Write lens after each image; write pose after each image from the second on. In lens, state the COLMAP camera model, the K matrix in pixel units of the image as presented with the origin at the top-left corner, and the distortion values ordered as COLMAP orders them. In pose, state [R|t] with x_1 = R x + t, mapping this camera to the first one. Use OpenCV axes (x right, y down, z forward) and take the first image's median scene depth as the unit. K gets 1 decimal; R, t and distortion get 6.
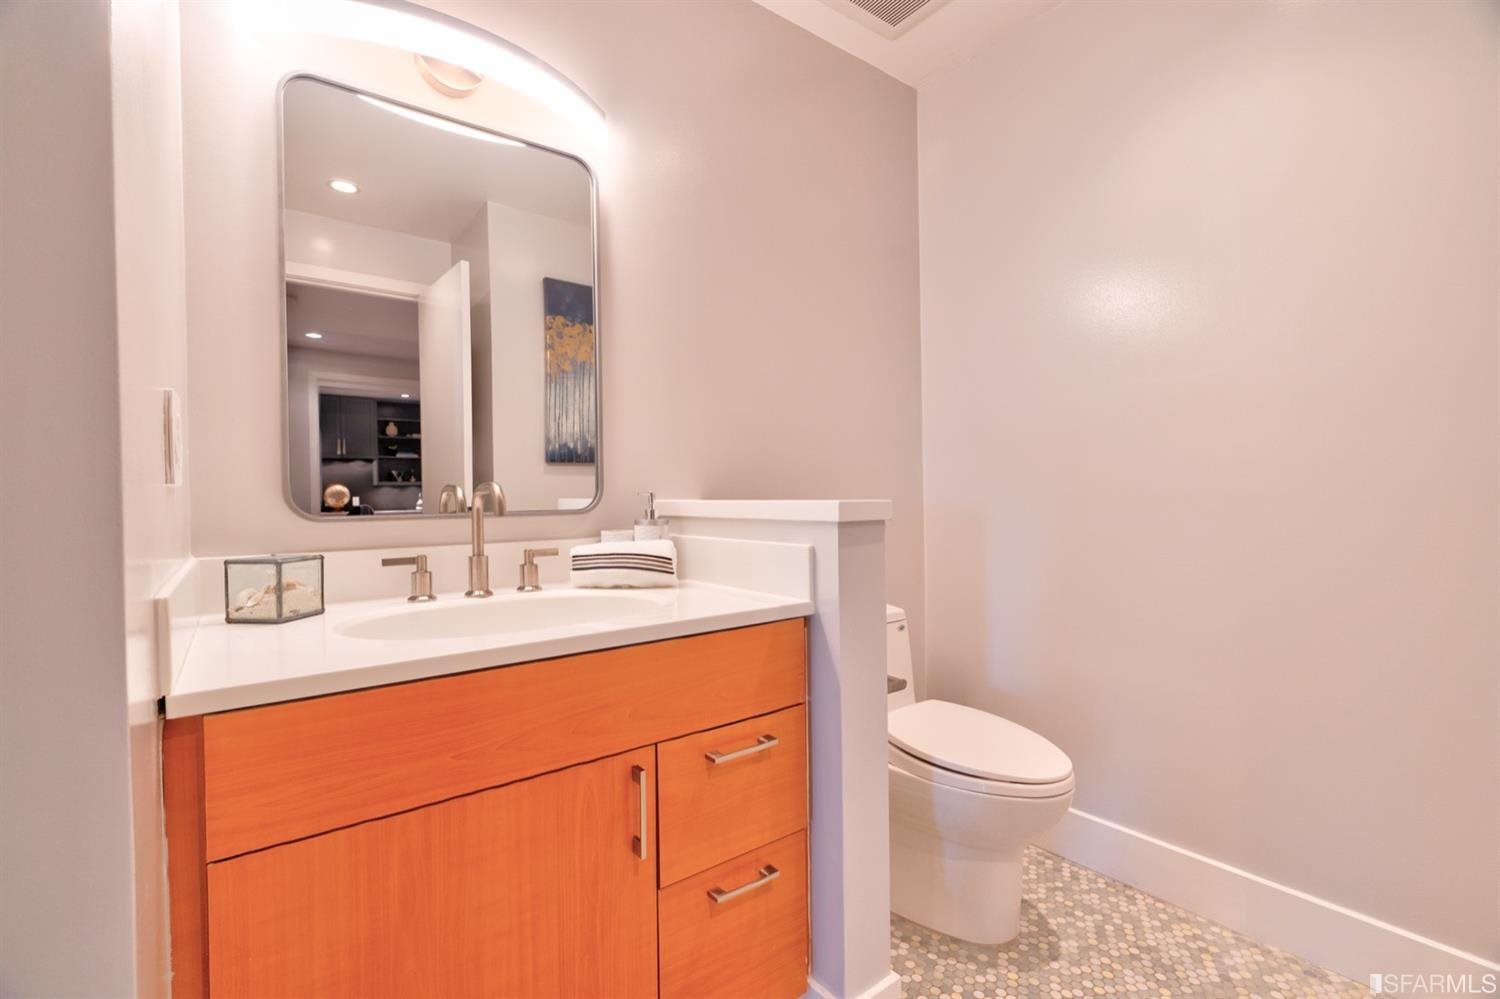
lens RADIAL K [[680.8, 0, 747.2], [0, 680.8, 498.2], [0, 0, 1]] dist [-0.007156, 0.001039]
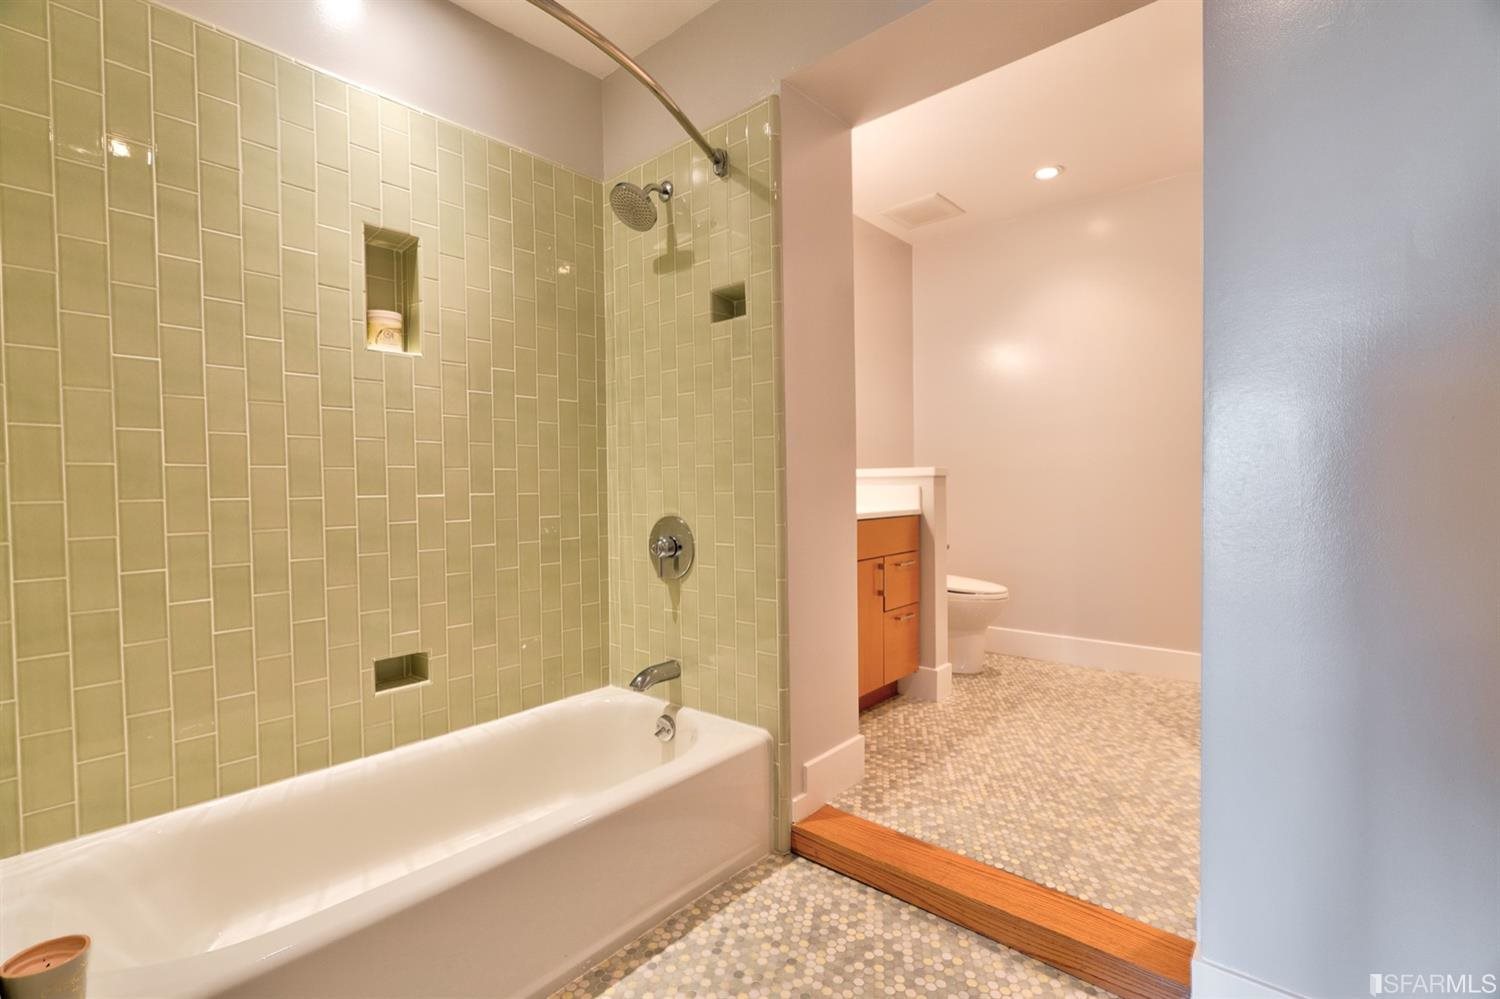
lens RADIAL K [[660.1, 0, 750.0], [0, 660.1, 499.5], [0, 0, 1]] dist [-0.001300, 0.000113]
pose [[0.977494, 0.009942, 0.210728, -0.953827], [-0.011798, 0.999902, 0.007554, 0.104595], [-0.210632, -0.009870, 0.977516, -1.110958]]
